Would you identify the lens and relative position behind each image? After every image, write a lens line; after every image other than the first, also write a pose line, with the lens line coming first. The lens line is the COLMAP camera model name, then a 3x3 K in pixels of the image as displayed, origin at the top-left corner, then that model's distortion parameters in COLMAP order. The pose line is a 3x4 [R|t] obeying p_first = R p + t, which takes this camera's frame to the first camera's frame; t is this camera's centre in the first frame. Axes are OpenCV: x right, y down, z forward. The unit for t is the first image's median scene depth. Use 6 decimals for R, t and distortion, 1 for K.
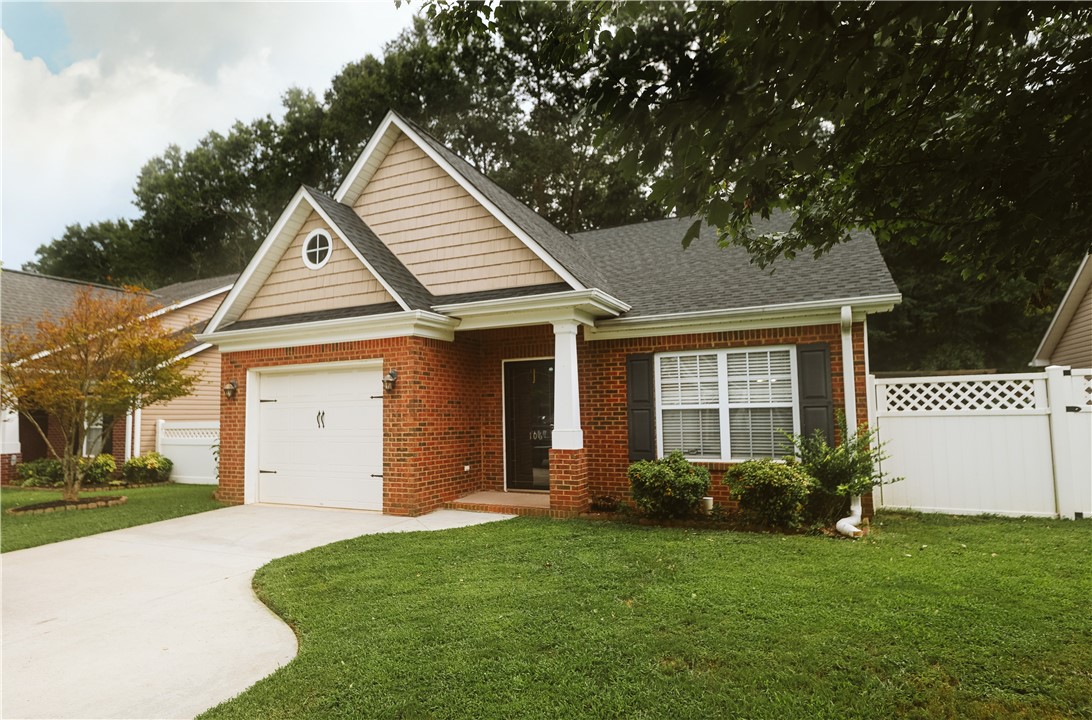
lens RADIAL K [[613.6, 0, 526.5], [0, 613.6, 367.4], [0, 0, 1]] dist [0.008276, -0.002806]
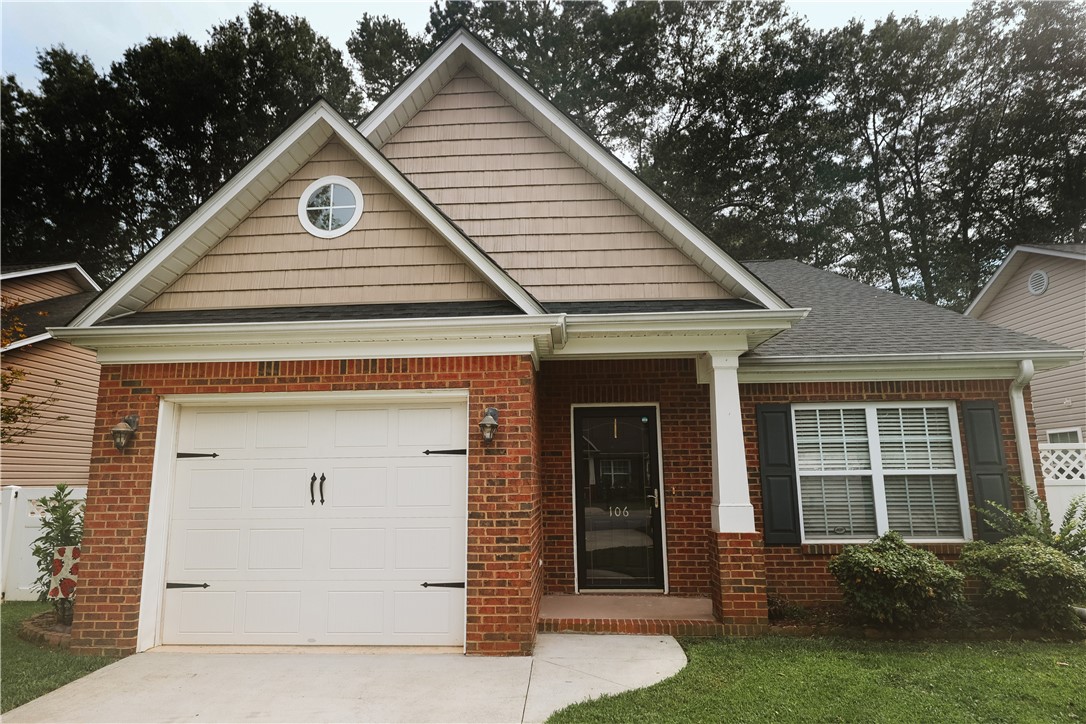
lens RADIAL K [[610.2, 0, 538.4], [0, 610.2, 372.9], [0, 0, 1]] dist [0.008276, -0.002806]
pose [[0.920662, 0.071936, 0.383674, -0.403355], [-0.034710, 0.994066, -0.103091, 0.030063], [-0.388814, 0.081594, 0.917696, 0.406945]]
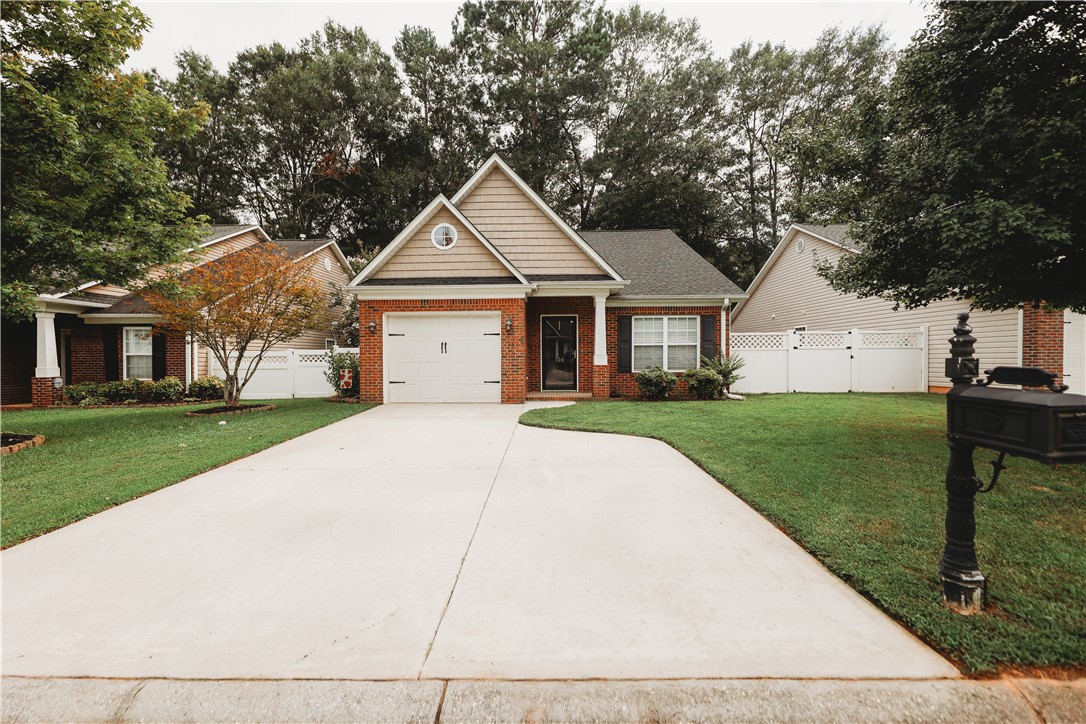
lens RADIAL K [[450.5, 0, 544.9], [0, 450.5, 360.1], [0, 0, 1]] dist [0.003591, 0.000446]
pose [[0.904888, 0.006342, 0.425602, -0.639523], [-0.041636, 0.996413, 0.073677, 0.022899], [-0.423608, -0.084390, 0.901906, -0.156108]]
